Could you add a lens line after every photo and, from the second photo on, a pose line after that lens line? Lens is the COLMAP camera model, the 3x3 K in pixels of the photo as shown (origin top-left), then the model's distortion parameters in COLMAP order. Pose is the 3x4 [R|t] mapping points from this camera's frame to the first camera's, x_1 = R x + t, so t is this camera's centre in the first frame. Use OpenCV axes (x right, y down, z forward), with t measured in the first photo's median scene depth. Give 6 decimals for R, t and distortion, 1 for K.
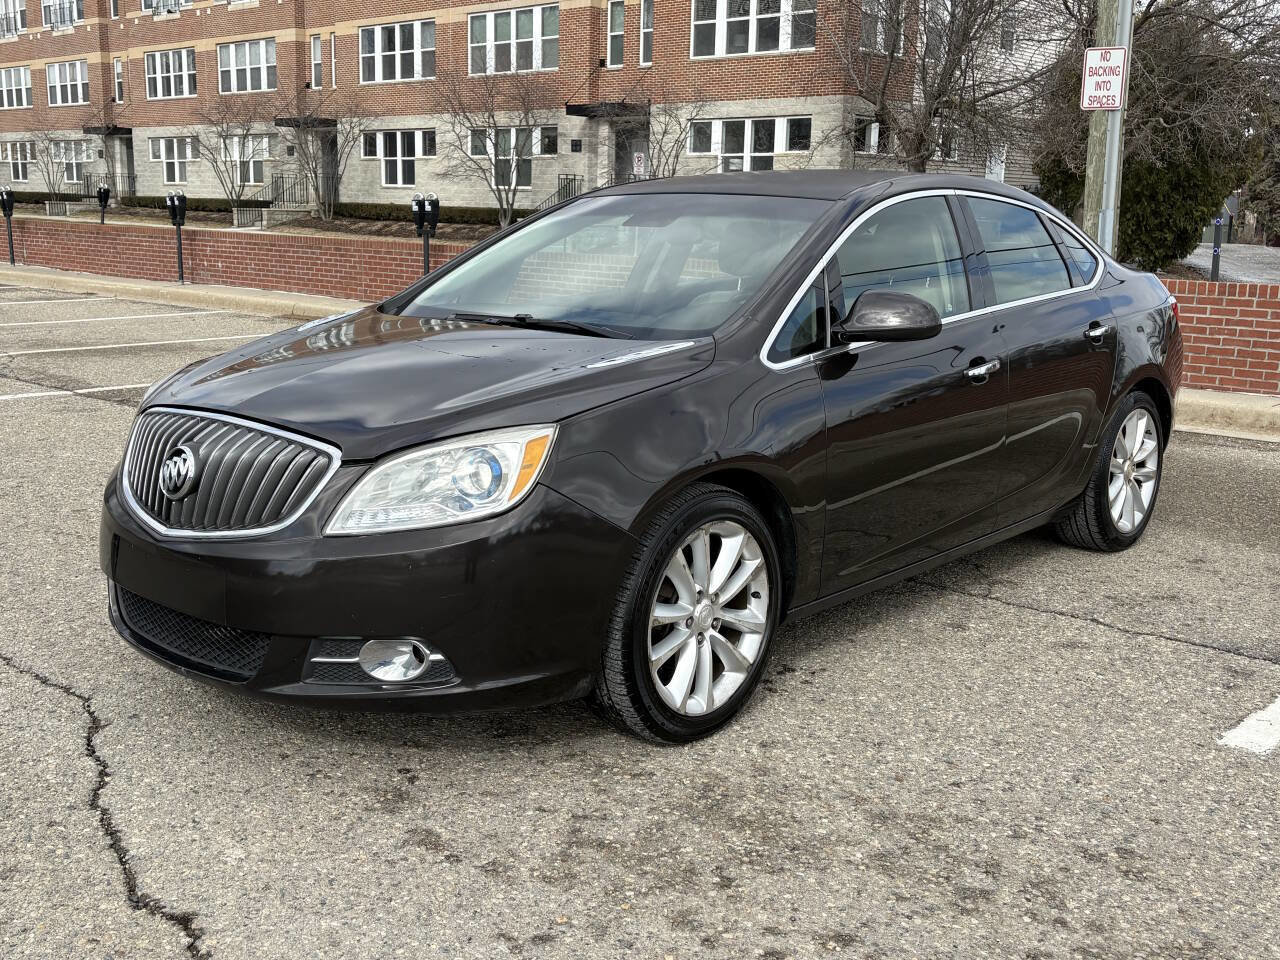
lens RADIAL K [[1346.9, 0, 651.7], [0, 1346.9, 468.3], [0, 0, 1]] dist [0.018044, 0.000000]
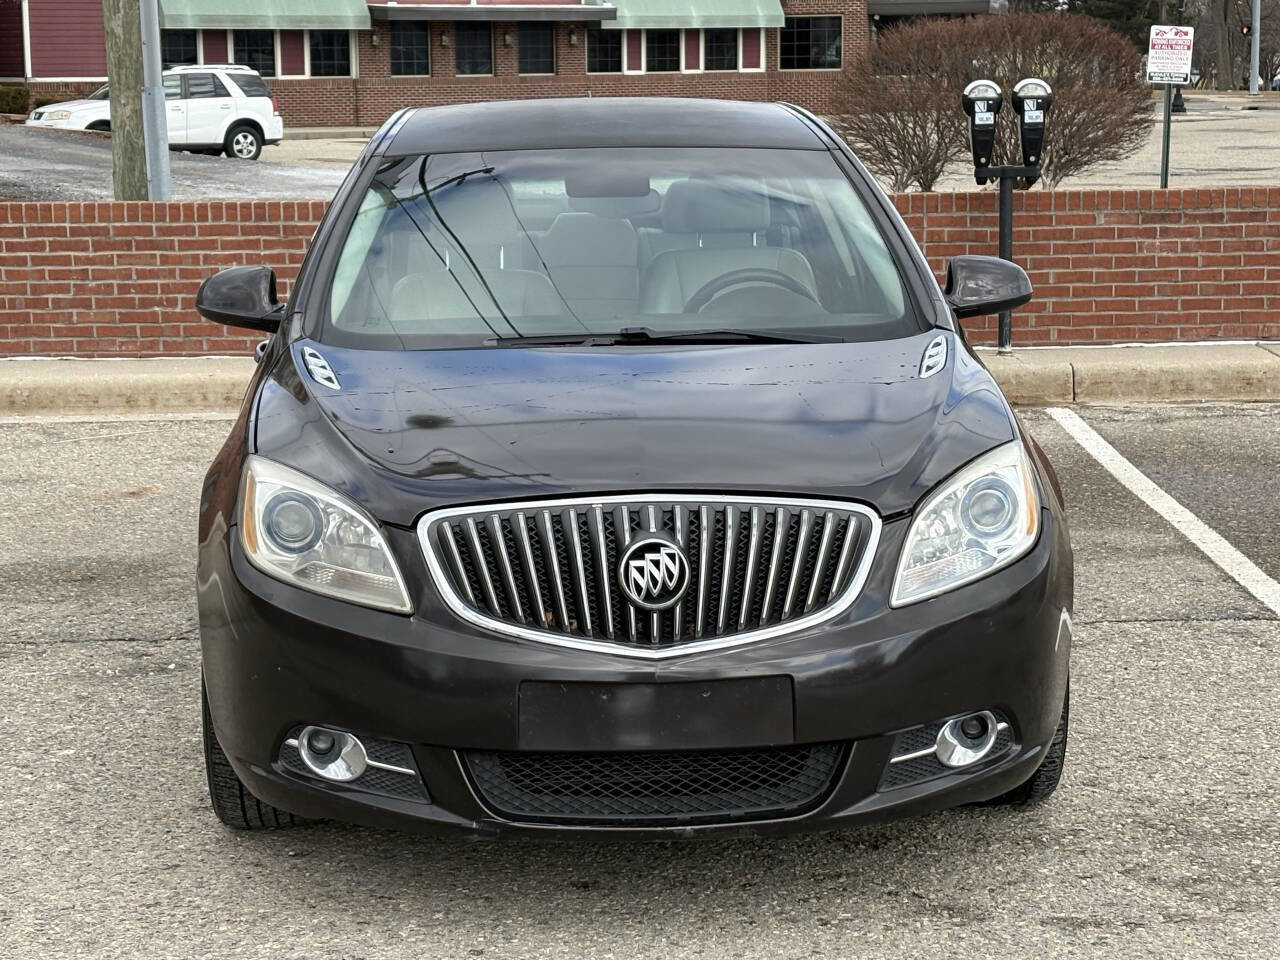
lens RADIAL K [[2749.8, 0, 641.0], [0, 2749.8, 480.3], [0, 0, 1]] dist [-0.090257, 0.000000]
pose [[0.728507, -0.134906, 0.671624, -0.957289], [0.152569, 0.987745, 0.032914, -0.069240], [-0.667833, 0.078491, 0.740161, -0.097852]]
